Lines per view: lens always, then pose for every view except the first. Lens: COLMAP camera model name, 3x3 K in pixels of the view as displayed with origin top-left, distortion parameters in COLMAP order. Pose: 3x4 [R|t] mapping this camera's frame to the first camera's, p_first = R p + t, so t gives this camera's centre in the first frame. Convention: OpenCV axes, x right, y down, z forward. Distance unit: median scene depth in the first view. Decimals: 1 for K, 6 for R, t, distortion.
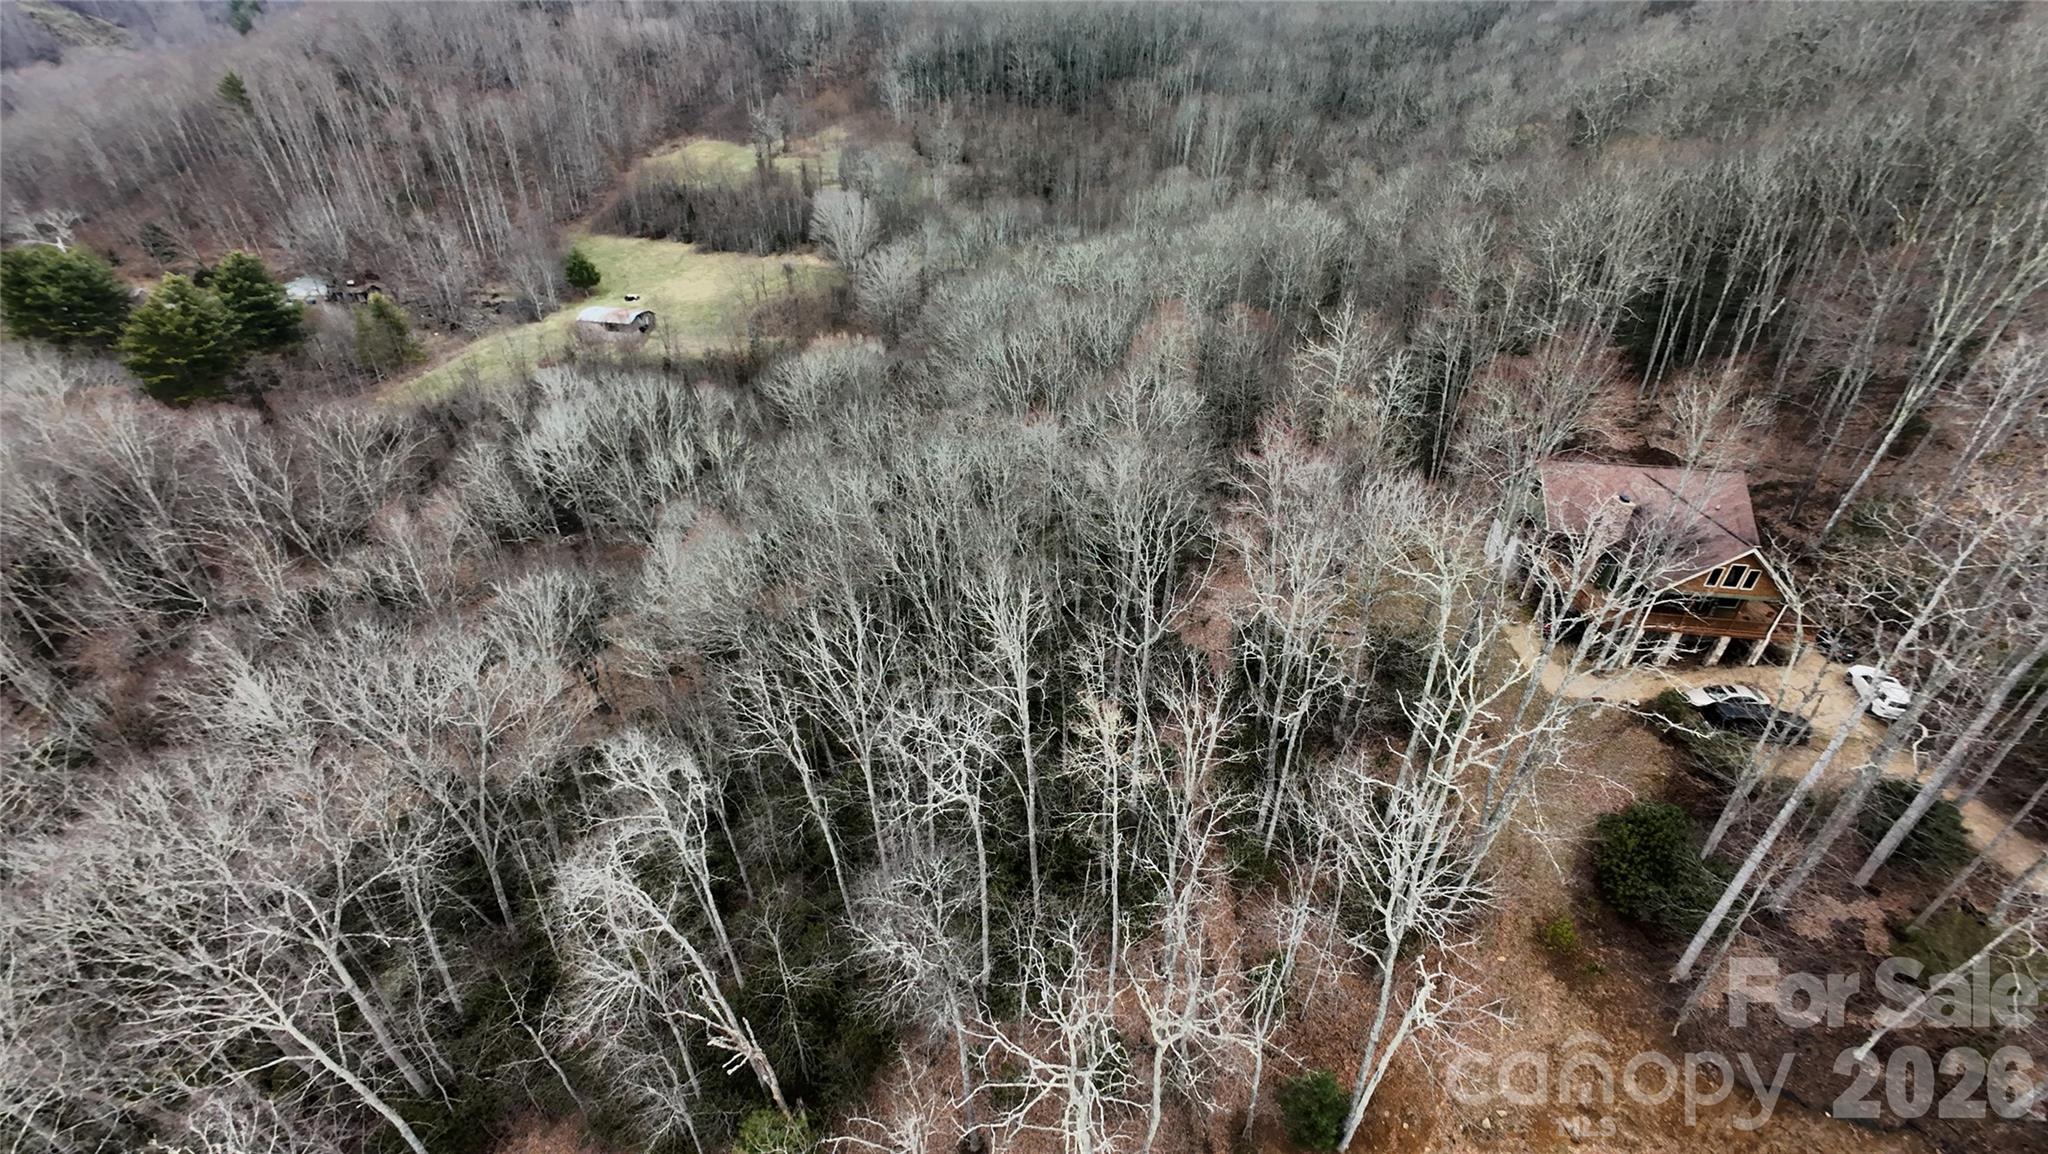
lens RADIAL K [[797.0, 0, 1024.0], [0, 797.0, 577.0], [0, 0, 1]] dist [0.002692, 0.000703]
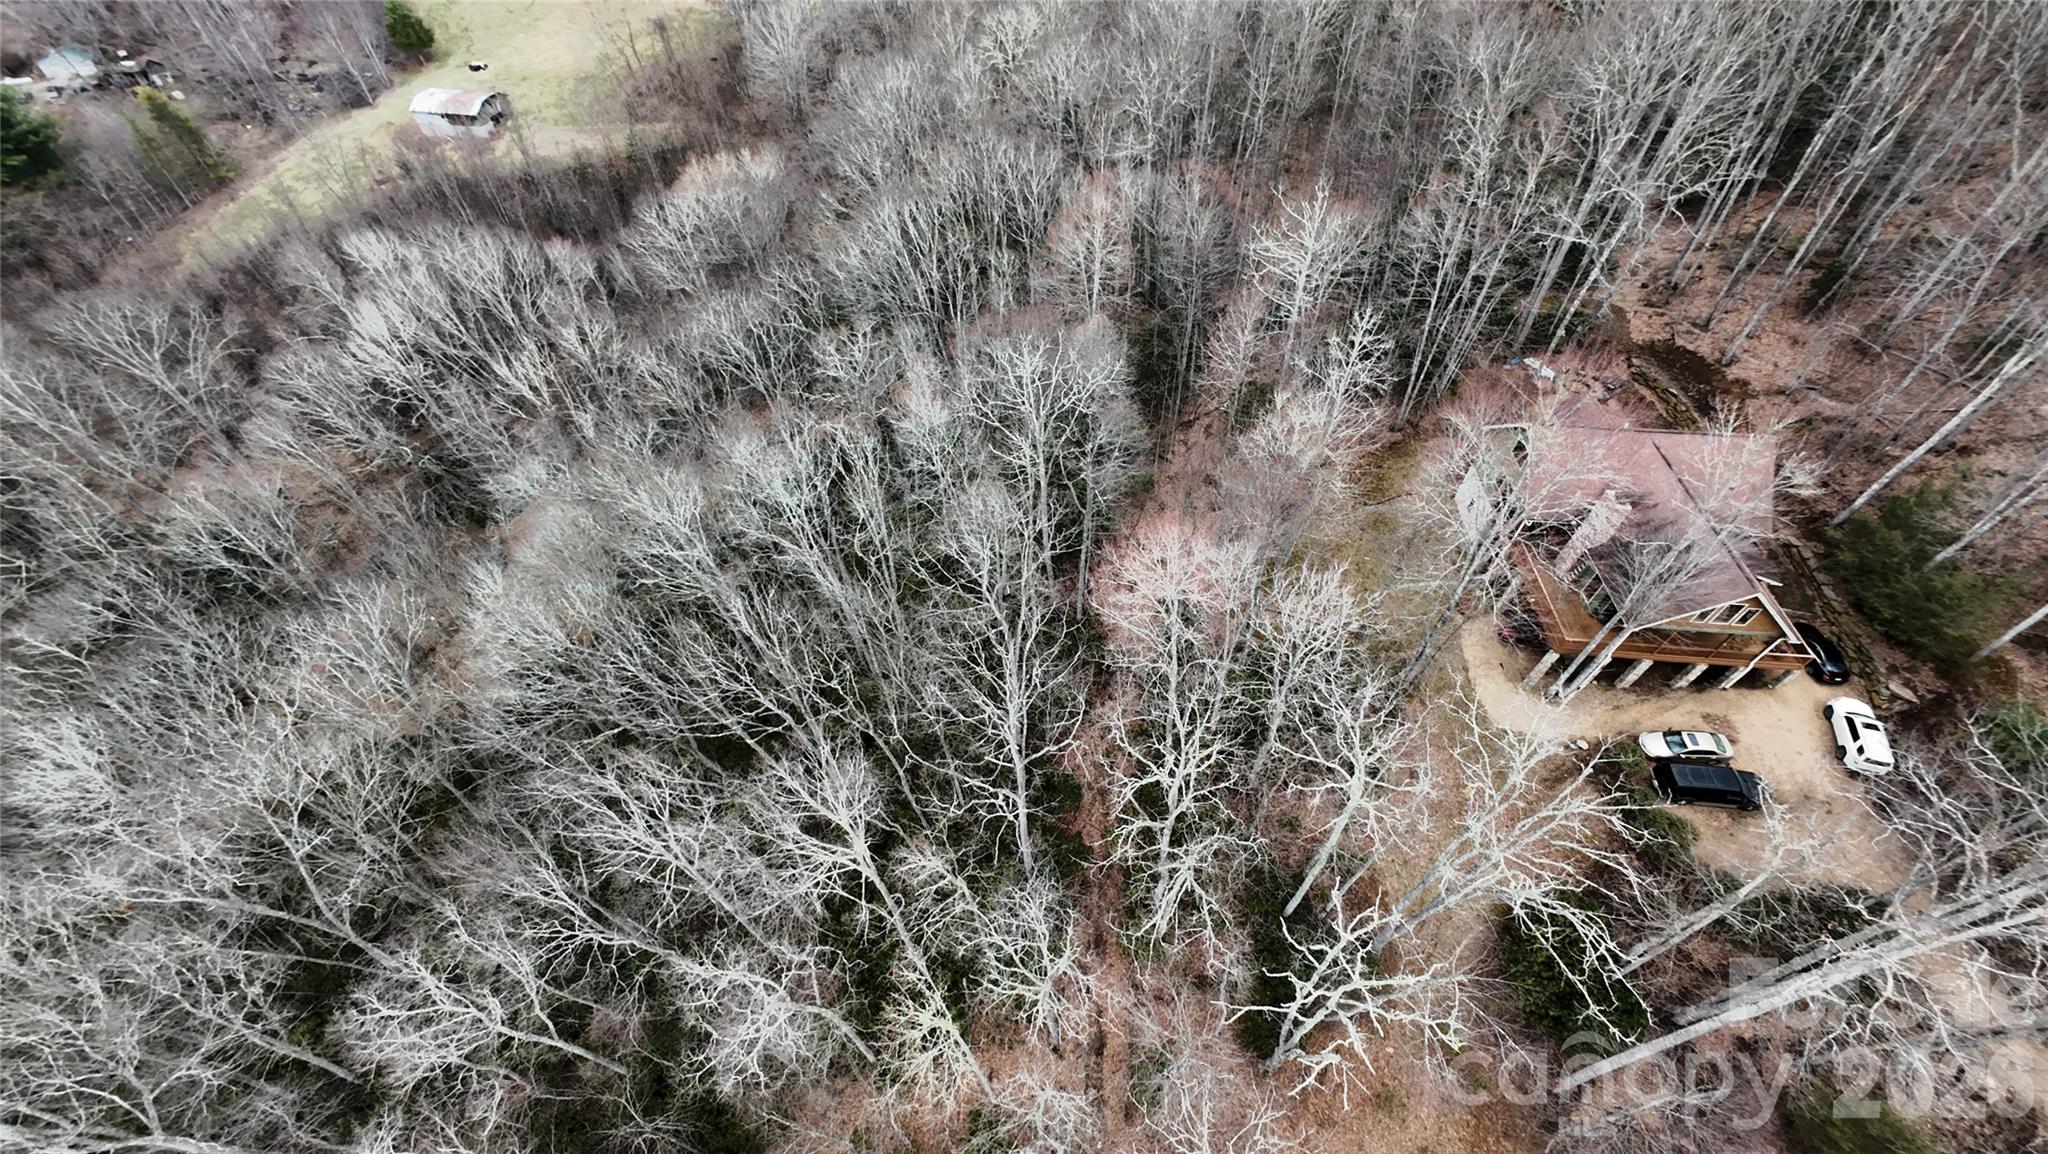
lens RADIAL K [[796.9, 0, 1024.0], [0, 796.9, 577.0], [0, 0, 1]] dist [0.001337, 0.001266]
pose [[0.999263, -0.038352, 0.001548, 0.249809], [0.035964, 0.949607, 0.311373, -0.547121], [-0.013412, -0.311088, 0.950287, 0.374445]]
